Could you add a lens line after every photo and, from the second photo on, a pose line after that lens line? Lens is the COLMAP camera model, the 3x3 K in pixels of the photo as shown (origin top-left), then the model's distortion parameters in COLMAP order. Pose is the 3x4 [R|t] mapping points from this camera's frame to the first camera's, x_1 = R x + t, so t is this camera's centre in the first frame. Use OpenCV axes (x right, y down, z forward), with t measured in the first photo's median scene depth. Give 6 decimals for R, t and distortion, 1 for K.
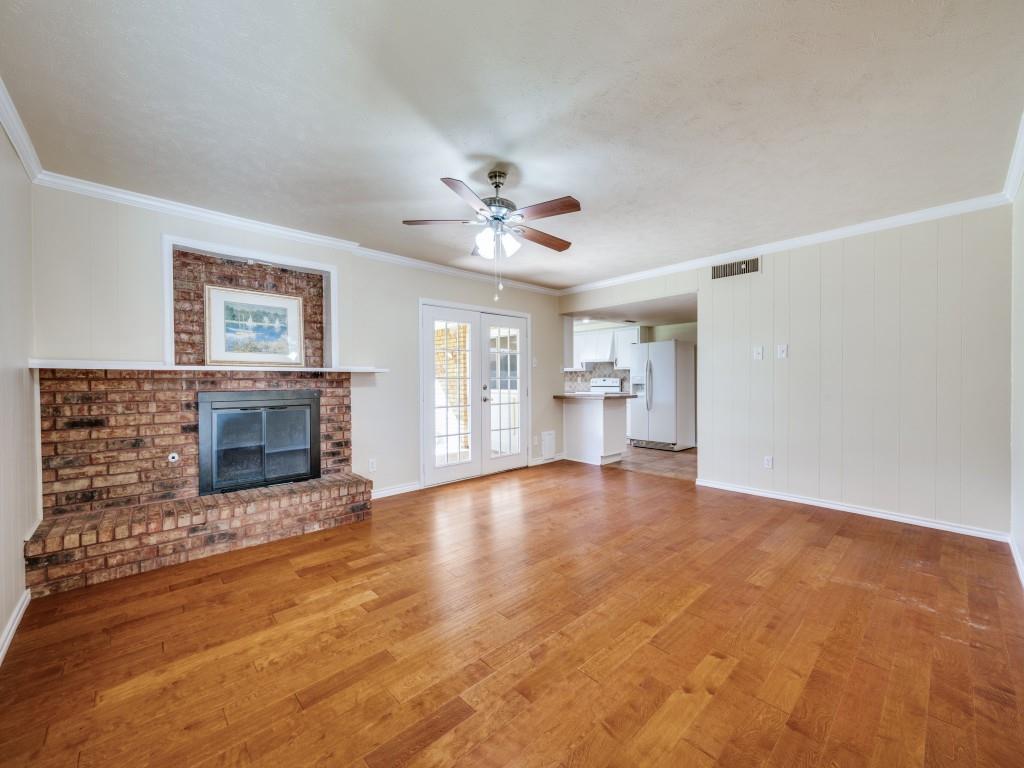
lens RADIAL K [[407.0, 0, 524.8], [0, 407.0, 382.7], [0, 0, 1]] dist [0.001950, 0.000193]
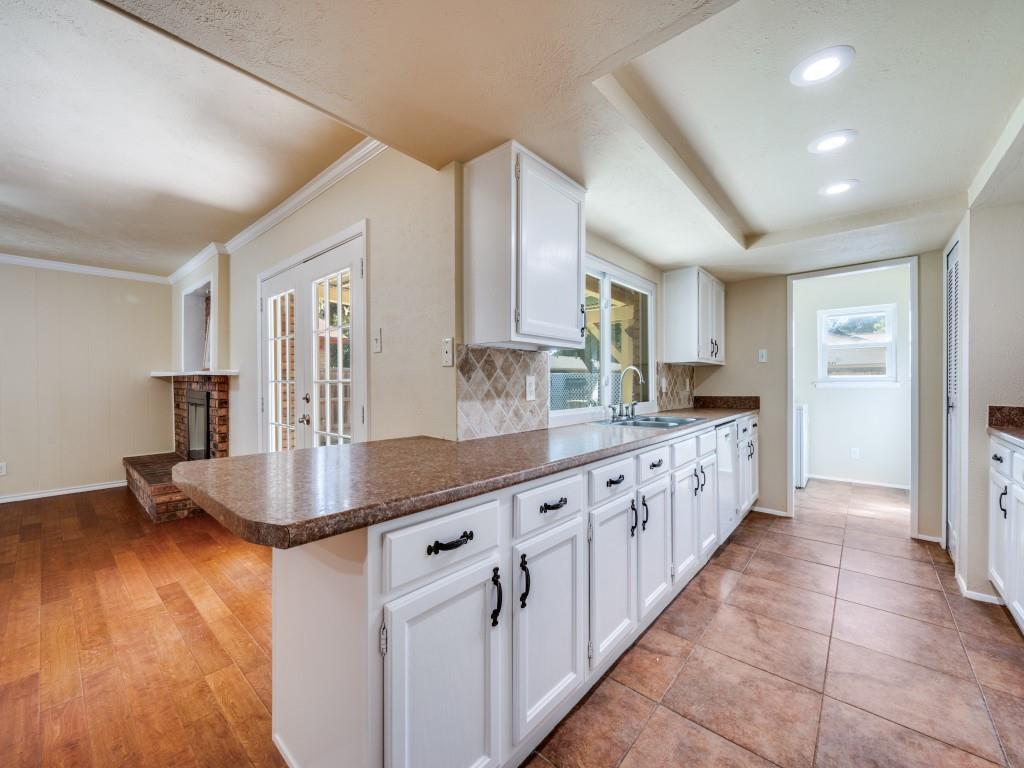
lens RADIAL K [[410.1, 0, 506.4], [0, 410.1, 381.9], [0, 0, 1]] dist [0.001238, 0.000319]
pose [[0.087453, 0.007767, -0.996138, 0.736845], [-0.006941, 0.999950, 0.007187, -0.025632], [0.996144, 0.006285, 0.087503, 1.883640]]
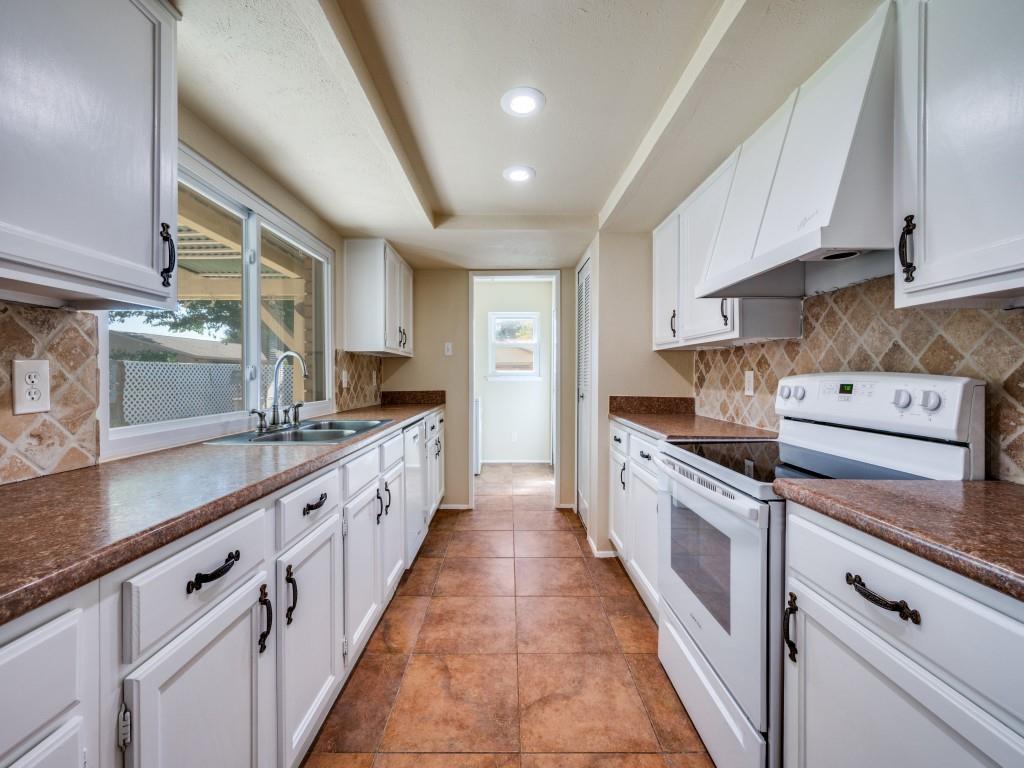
lens RADIAL K [[410.1, 0, 506.4], [0, 410.1, 381.9], [0, 0, 1]] dist [0.001238, 0.000319]
pose [[0.717664, 0.019906, -0.696105, 0.544246], [-0.013914, 0.999802, 0.014245, -0.023248], [0.696251, -0.000537, 0.717798, 2.008744]]
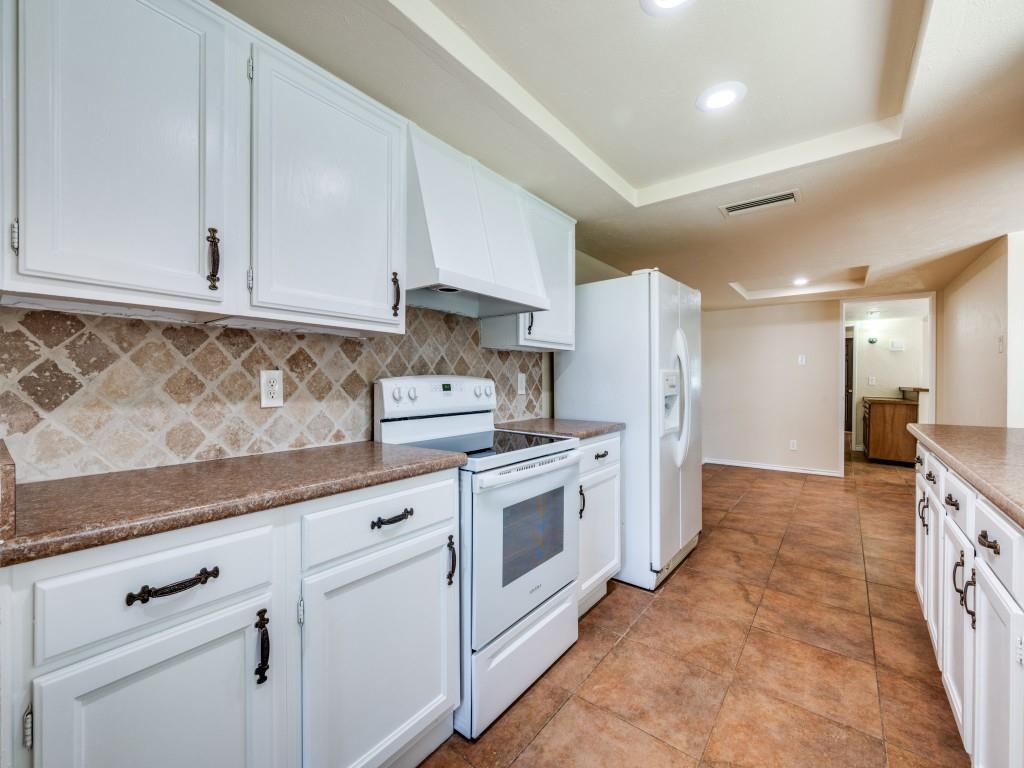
lens RADIAL K [[419.6, 0, 512.0], [0, 419.6, 384.0], [0, 0, 1]] dist [-0.000085, -0.000292]
pose [[-0.139615, -0.003552, 0.990200, -0.109124], [0.008932, 0.999948, 0.004846, -0.021974], [-0.990166, 0.009522, -0.139576, 2.553256]]
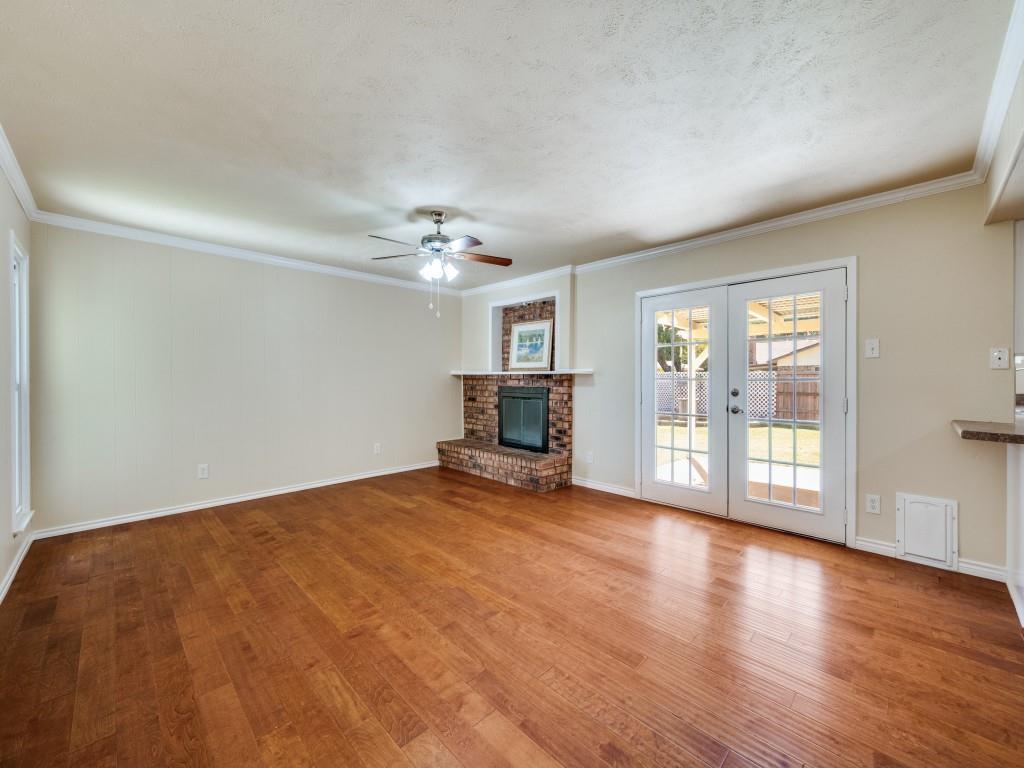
lens RADIAL K [[410.1, 0, 506.4], [0, 410.1, 381.9], [0, 0, 1]] dist [0.001238, 0.000319]
pose [[0.012553, 0.013830, -0.999826, 0.919943], [-0.009394, 0.999862, 0.013712, -0.020118], [0.999877, 0.009220, 0.012681, 0.938647]]
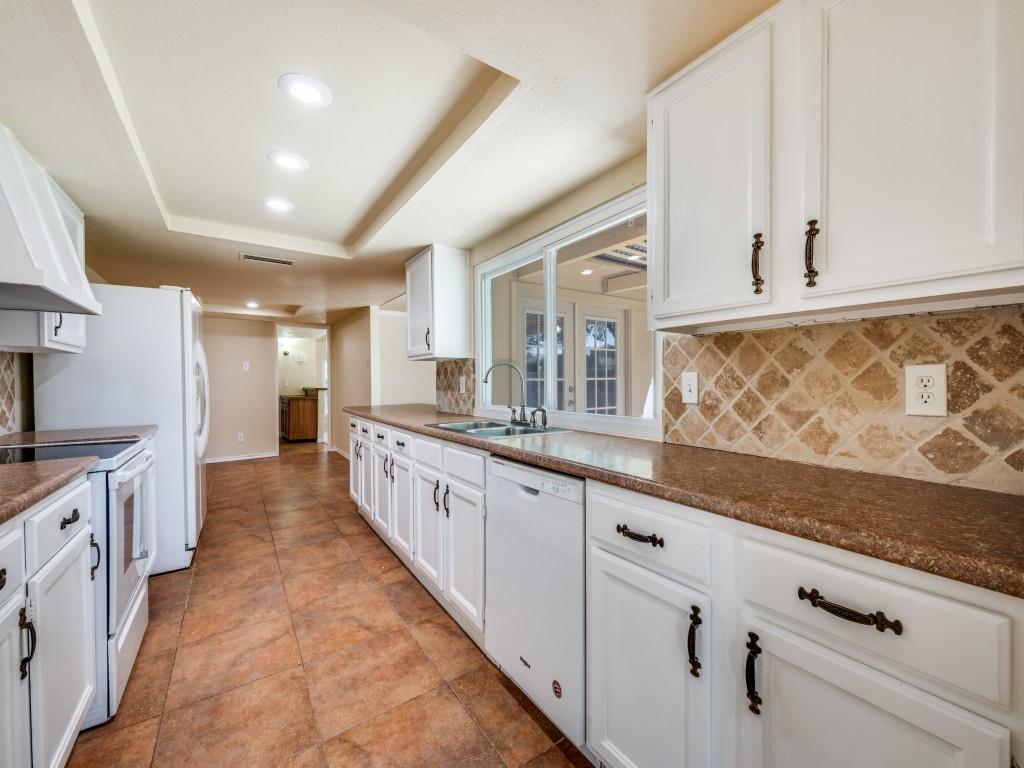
lens RADIAL K [[399.7, 0, 509.0], [0, 399.7, 382.0], [0, 0, 1]] dist [0.000373, 0.000104]
pose [[-0.986745, 0.014184, 0.161657, -0.191070], [0.016227, 0.999804, 0.011324, -0.026482], [-0.161464, 0.013797, -0.986782, 2.898716]]
